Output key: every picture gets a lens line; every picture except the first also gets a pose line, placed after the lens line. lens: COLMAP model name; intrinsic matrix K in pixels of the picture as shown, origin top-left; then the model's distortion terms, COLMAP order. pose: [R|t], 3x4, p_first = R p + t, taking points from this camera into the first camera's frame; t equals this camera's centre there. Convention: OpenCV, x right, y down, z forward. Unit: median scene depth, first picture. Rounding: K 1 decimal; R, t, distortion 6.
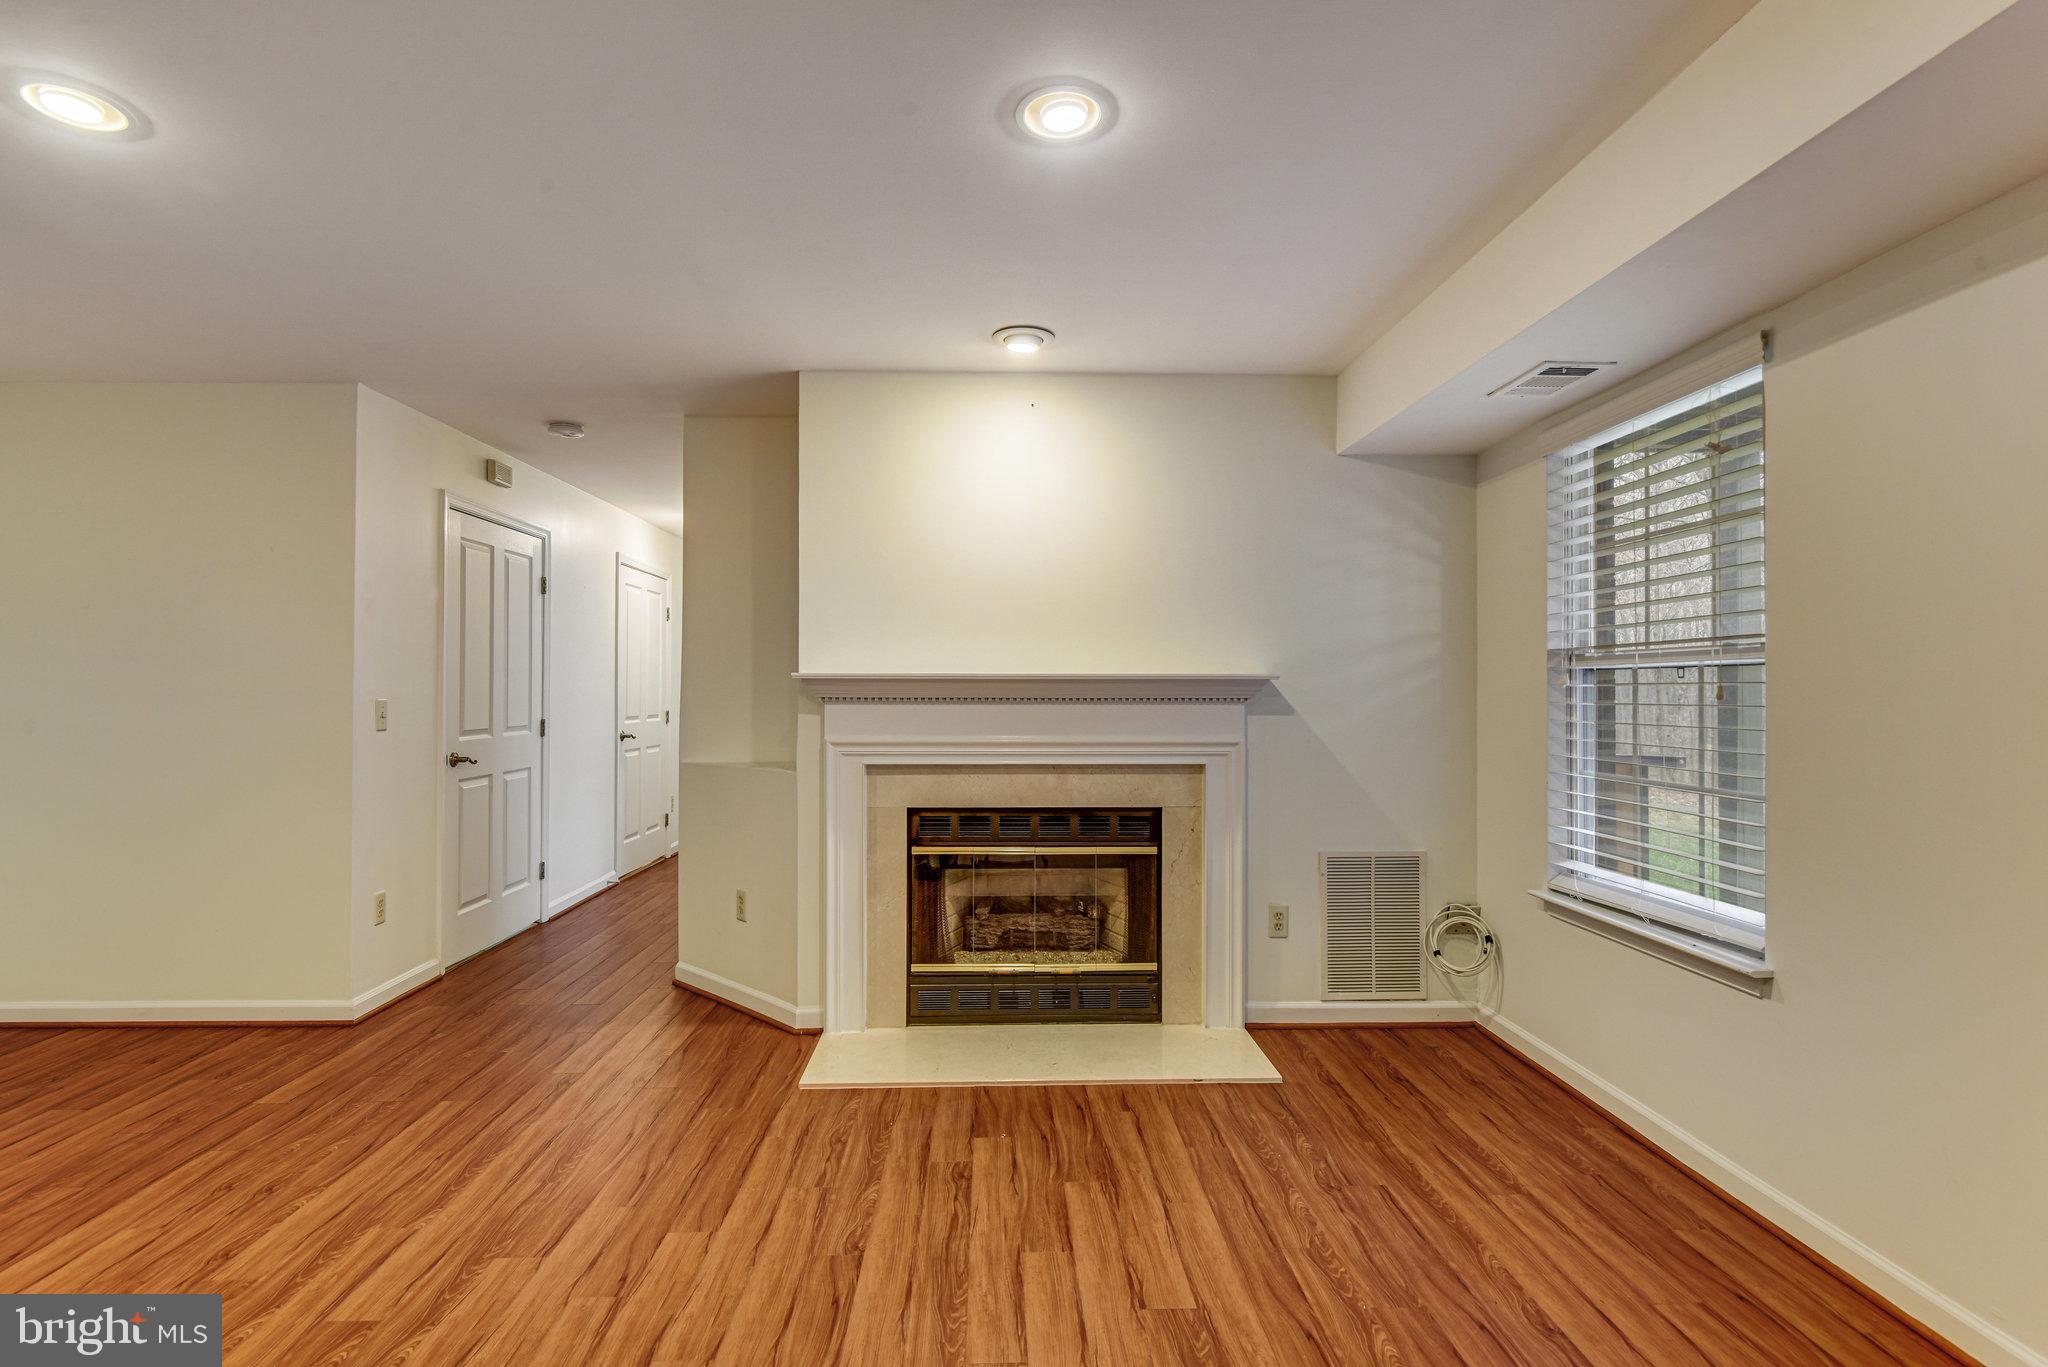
lens RADIAL K [[967.3, 0, 1016.2], [0, 967.3, 683.2], [0, 0, 1]] dist [0.013046, -0.016506]
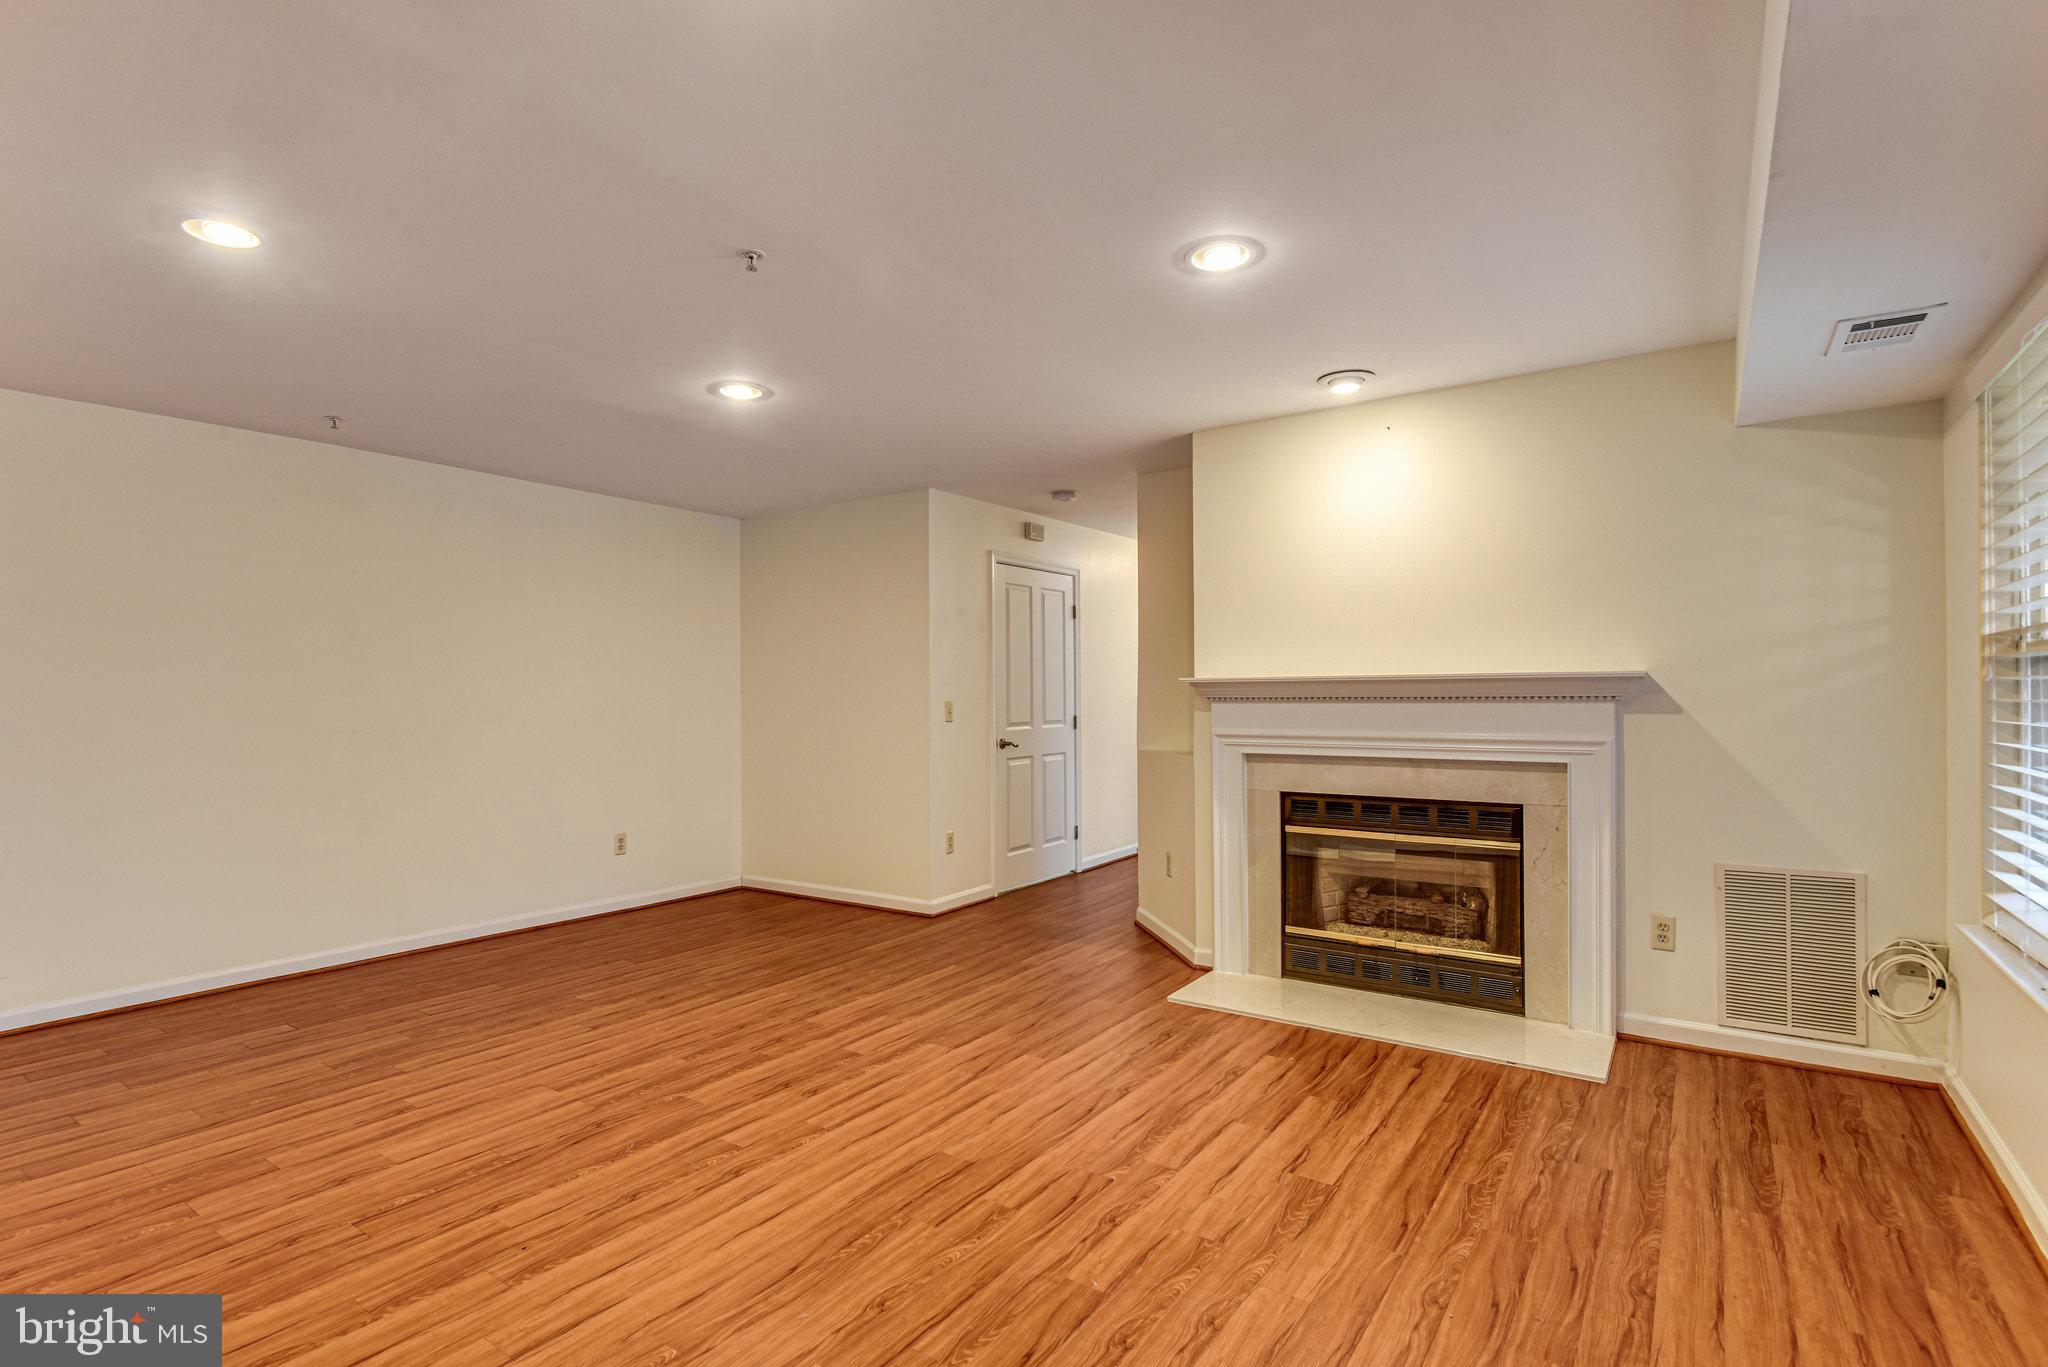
lens RADIAL K [[977.5, 0, 1021.4], [0, 977.5, 691.5], [0, 0, 1]] dist [-0.002164, -0.001718]
pose [[0.804049, -0.008614, -0.594500, 0.338683], [0.013341, 0.999905, 0.003555, -0.000445], [0.594413, -0.010790, 0.804088, -0.133383]]
